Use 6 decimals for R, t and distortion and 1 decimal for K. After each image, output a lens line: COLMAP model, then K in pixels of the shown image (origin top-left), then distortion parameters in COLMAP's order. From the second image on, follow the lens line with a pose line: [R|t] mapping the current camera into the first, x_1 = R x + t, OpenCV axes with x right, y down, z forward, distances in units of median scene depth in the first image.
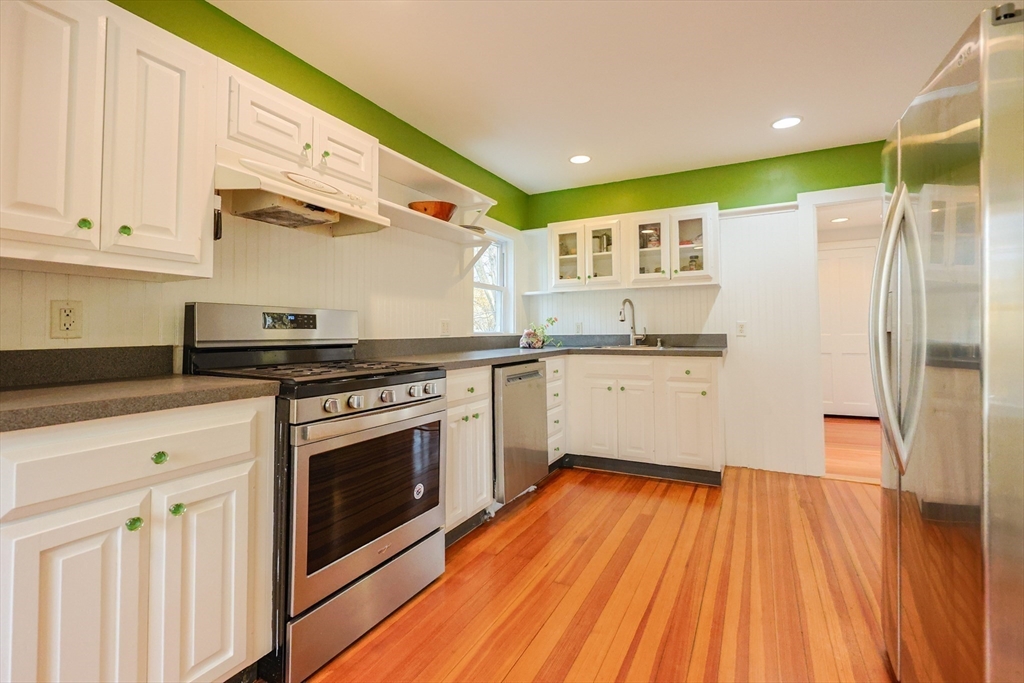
lens RADIAL K [[440.6, 0, 510.4], [0, 440.6, 330.8], [0, 0, 1]] dist [-0.005374, 0.002087]
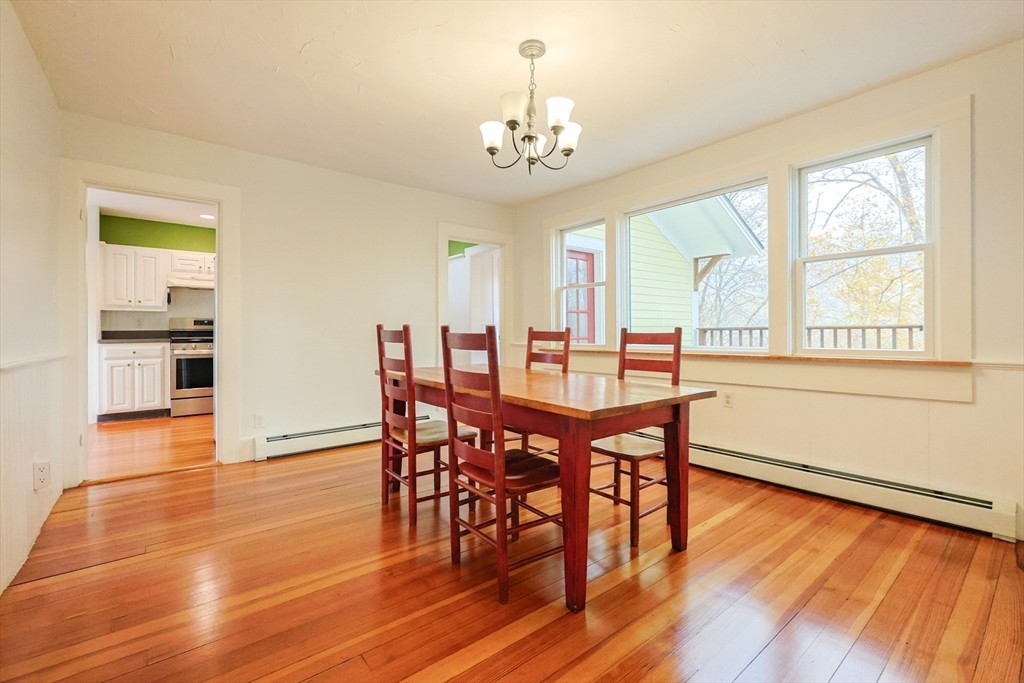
lens RADIAL K [[440.6, 0, 510.7], [0, 440.6, 341.0], [0, 0, 1]] dist [-0.005374, 0.002087]
pose [[0.928451, 0.005096, -0.371419, 2.351670], [0.004307, 0.999691, 0.024481, 0.032808], [0.371429, -0.024329, 0.928142, -0.937107]]
